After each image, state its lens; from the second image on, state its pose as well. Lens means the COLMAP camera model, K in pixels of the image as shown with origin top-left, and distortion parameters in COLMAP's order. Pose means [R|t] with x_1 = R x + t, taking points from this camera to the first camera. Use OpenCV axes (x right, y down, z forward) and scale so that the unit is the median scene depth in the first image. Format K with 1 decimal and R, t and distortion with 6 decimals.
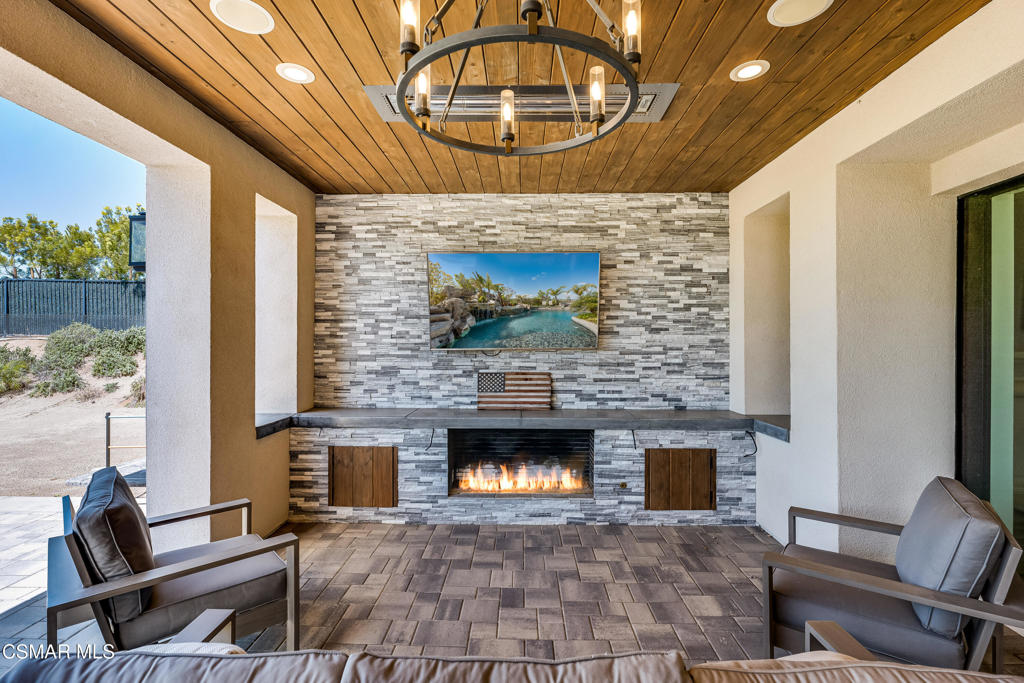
lens RADIAL K [[497.2, 0, 512.0], [0, 497.2, 342.4], [0, 0, 1]] dist [0.000176, -0.000070]
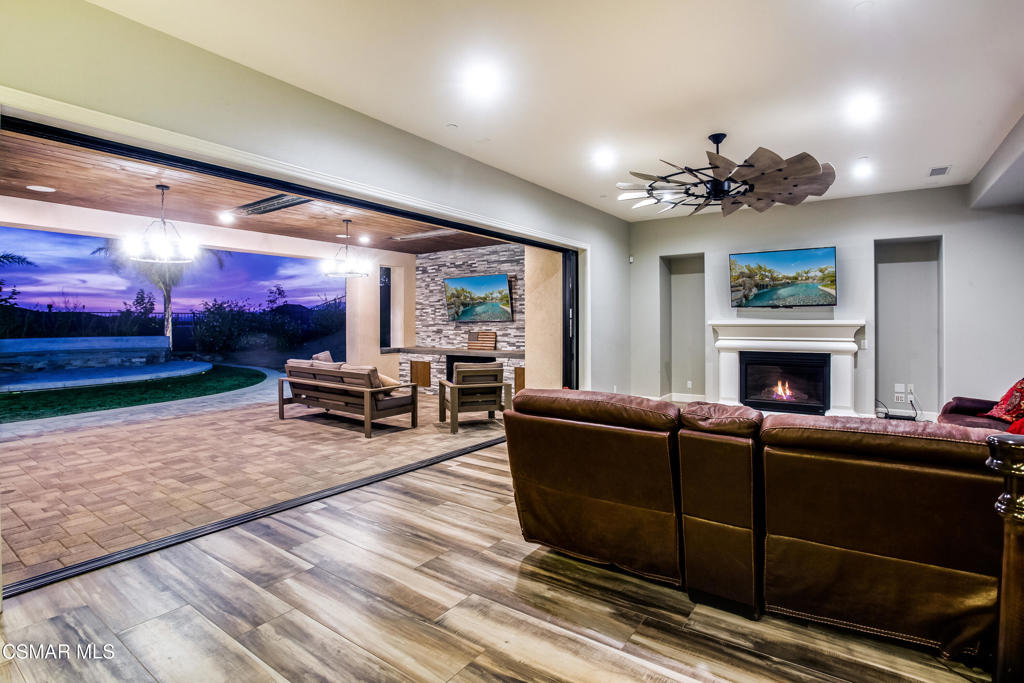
lens RADIAL K [[497.2, 0, 512.8], [0, 497.2, 336.1], [0, 0, 1]] dist [0.000176, -0.000070]
pose [[0.825492, 0.011667, -0.564293, 1.300536], [0.000107, 0.999783, 0.020827, 0.033723], [0.564413, -0.017253, 0.825312, -0.667001]]
